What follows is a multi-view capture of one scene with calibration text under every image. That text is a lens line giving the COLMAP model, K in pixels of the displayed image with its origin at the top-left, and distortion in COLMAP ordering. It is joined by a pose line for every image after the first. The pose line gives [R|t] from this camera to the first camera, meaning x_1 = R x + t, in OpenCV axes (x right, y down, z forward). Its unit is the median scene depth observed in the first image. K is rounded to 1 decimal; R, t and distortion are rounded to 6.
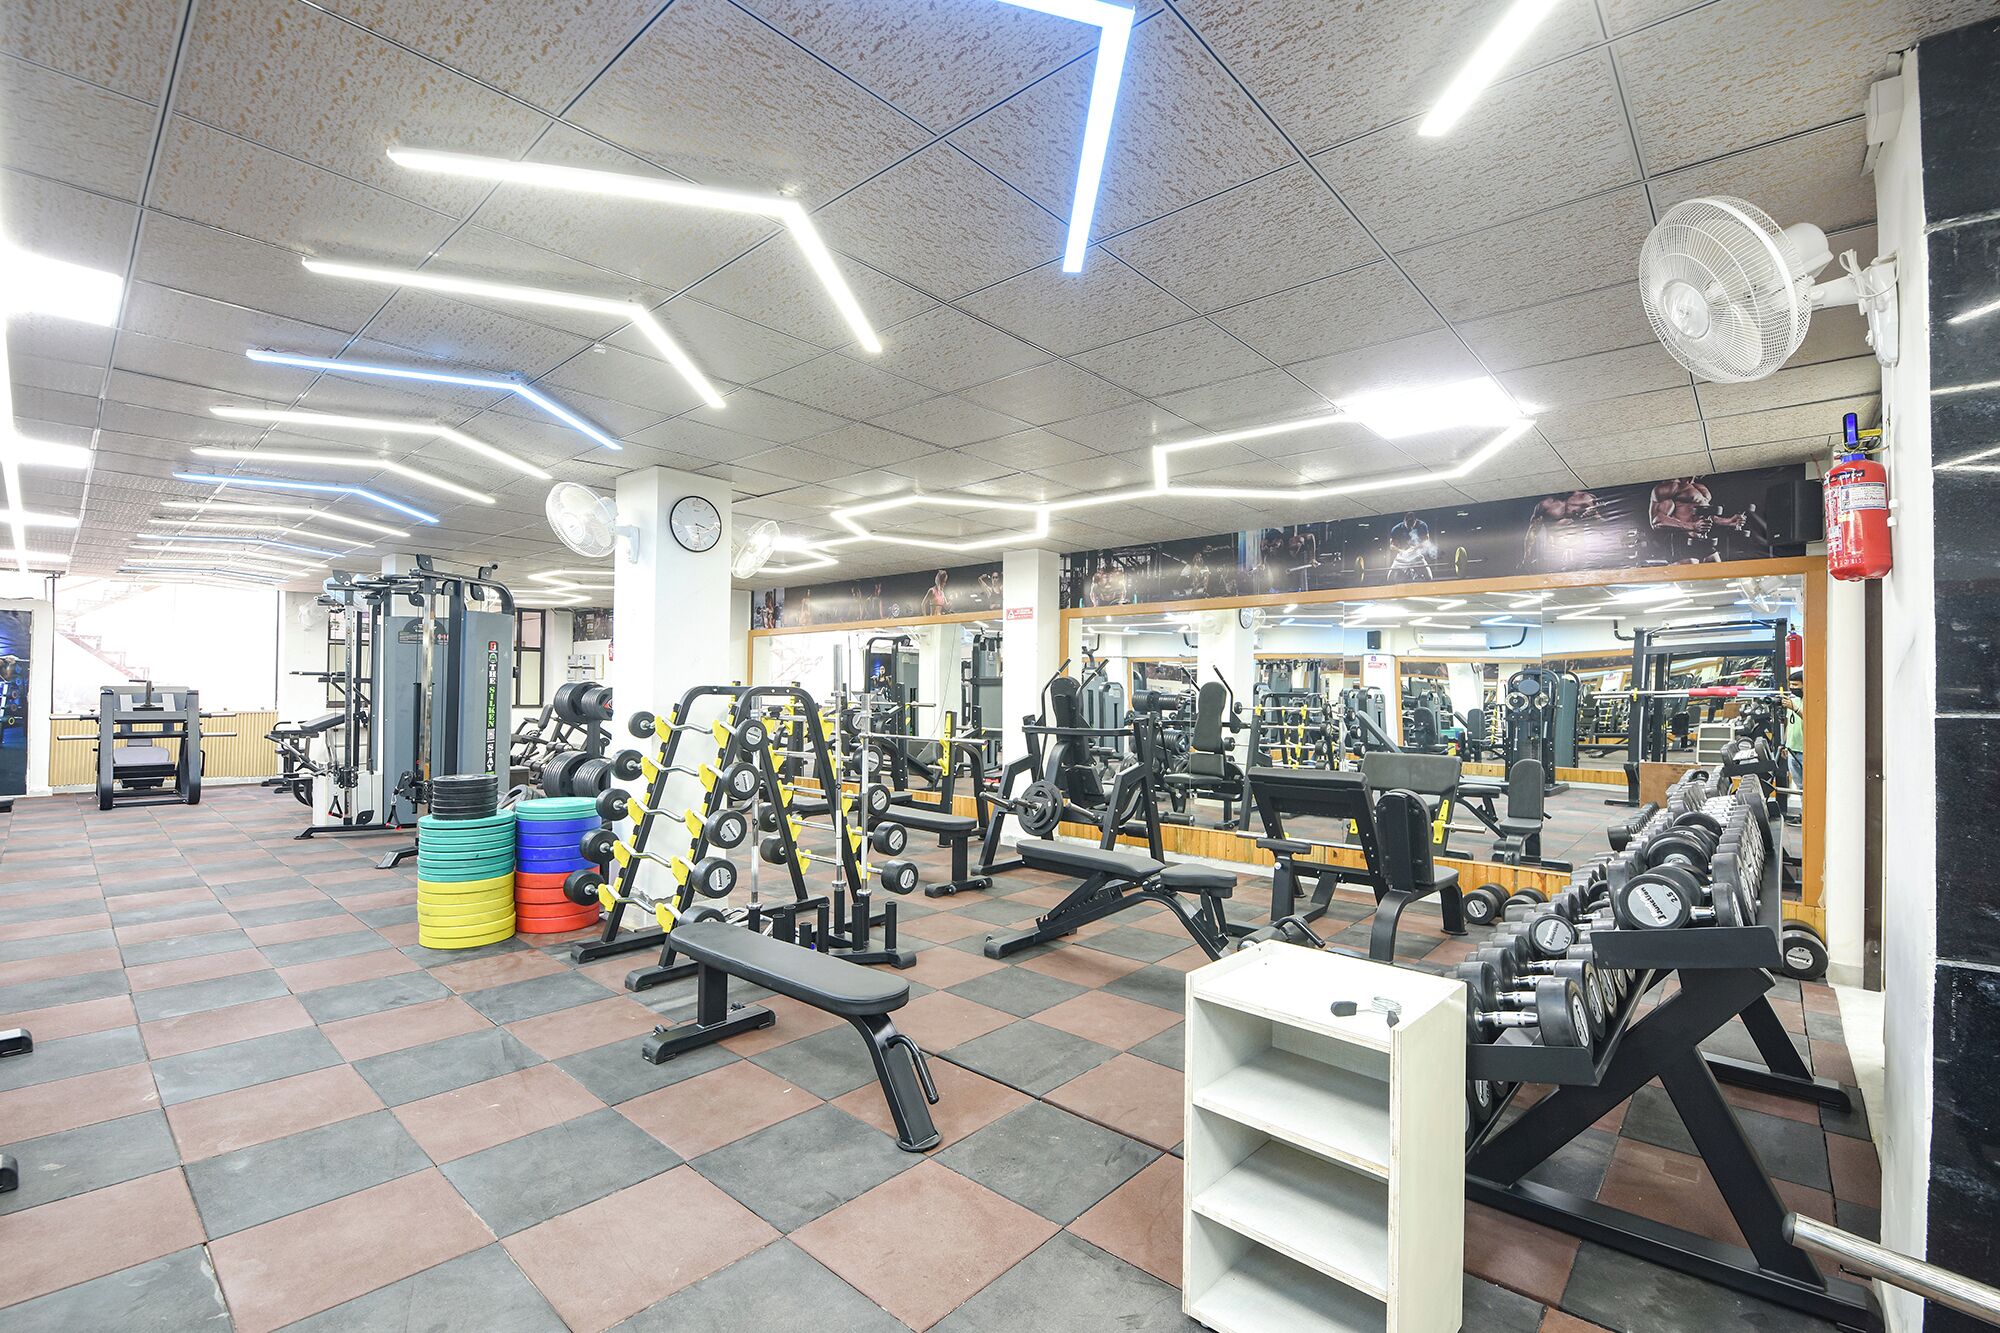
lens RADIAL K [[876.3, 0, 1007.5], [0, 876.3, 676.5], [0, 0, 1]] dist [-0.009405, -0.001206]
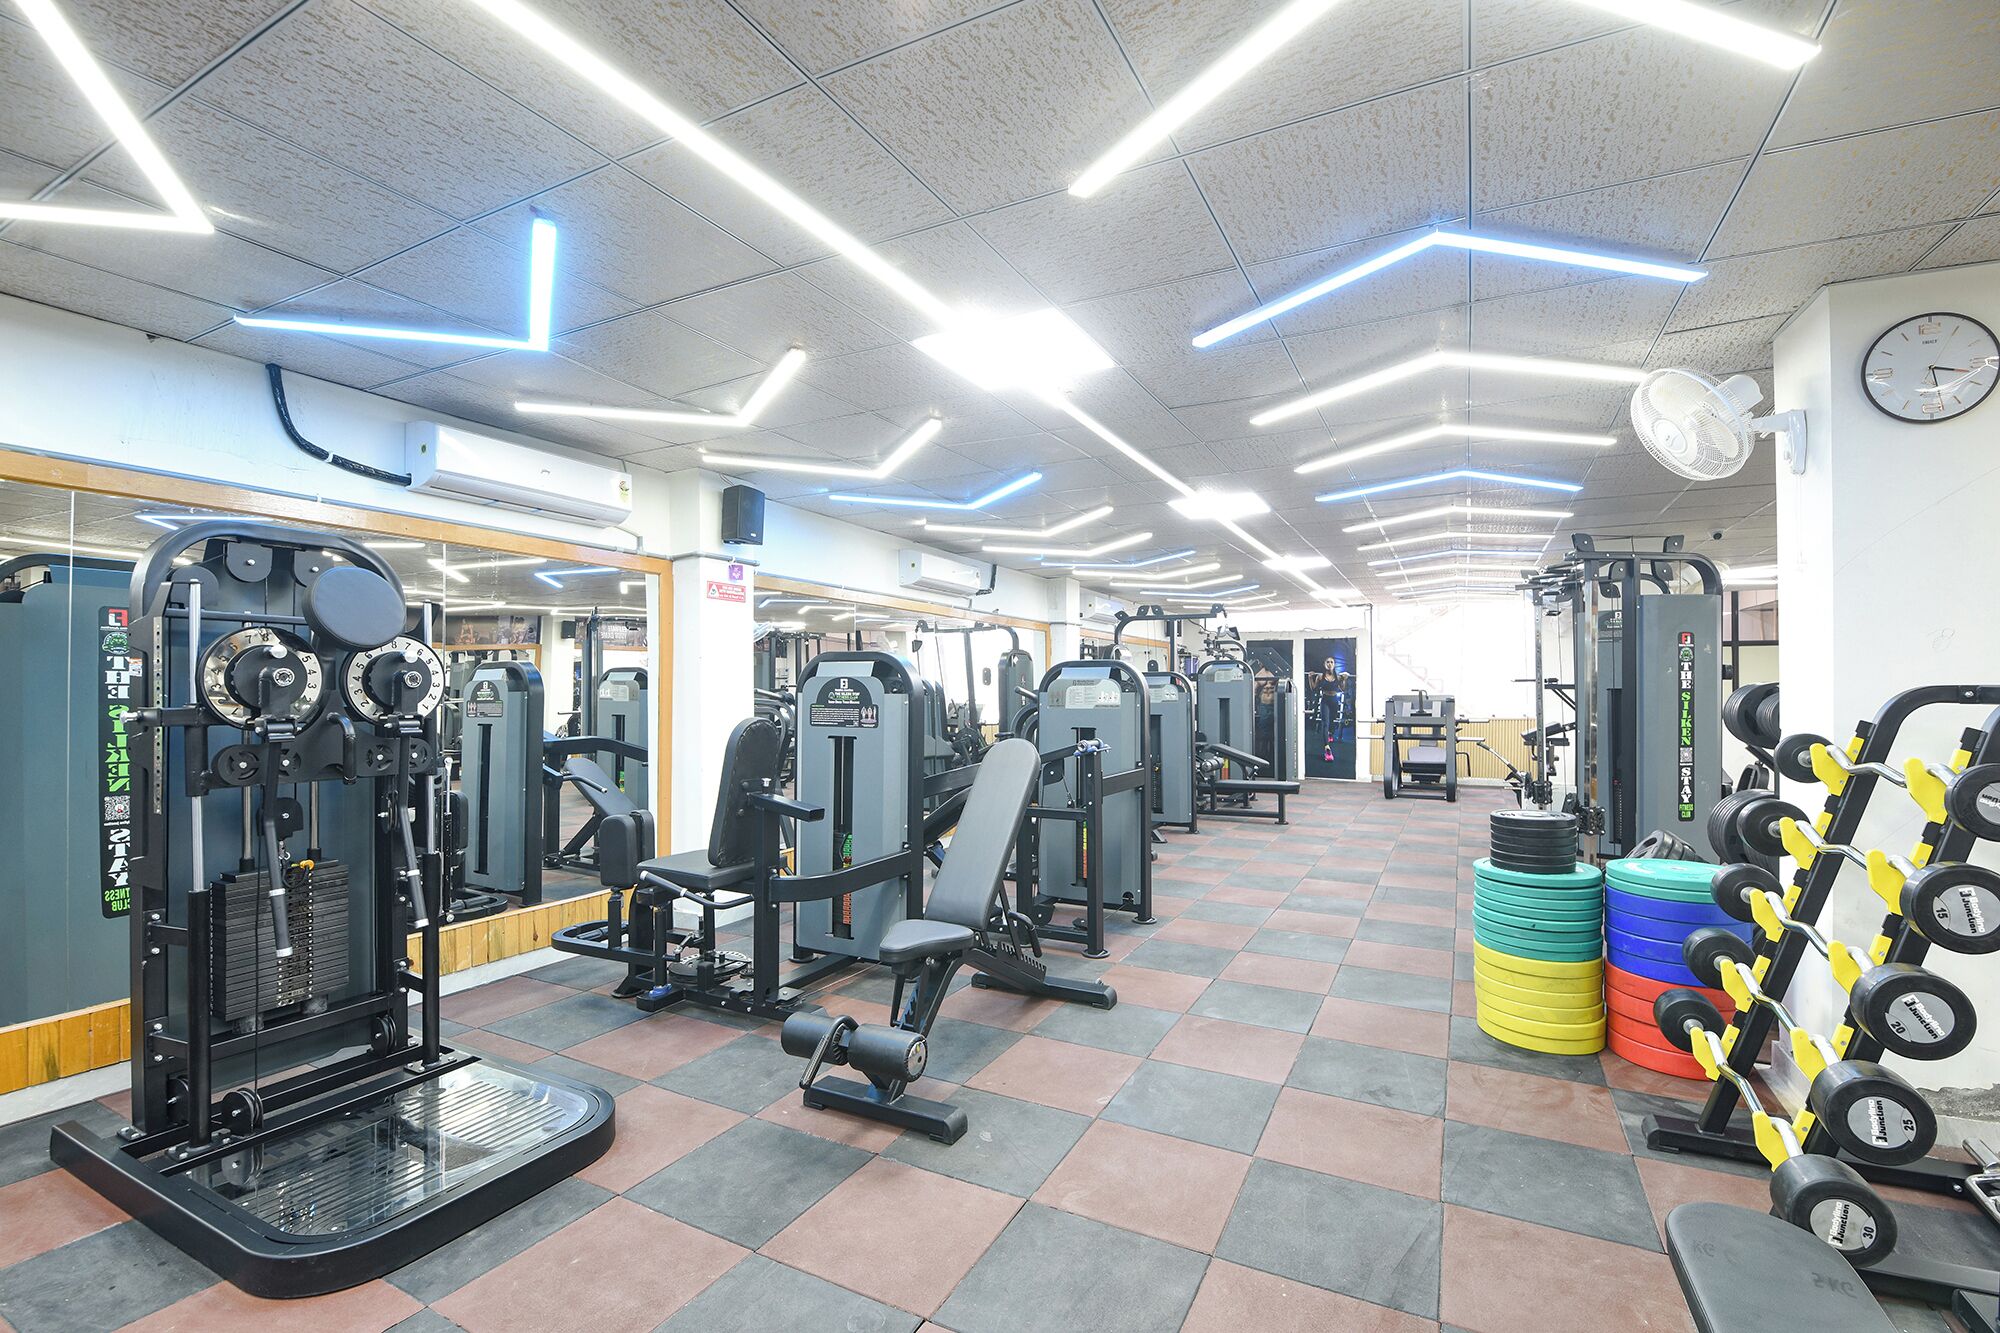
lens RADIAL K [[876.3, 0, 1007.7], [0, 876.3, 675.2], [0, 0, 1]] dist [-0.009405, -0.001206]
pose [[0.252302, -0.027076, -0.967270, -0.011518], [0.016762, 0.999581, -0.023608, 0.007611], [0.967503, -0.010257, 0.252651, 0.386967]]
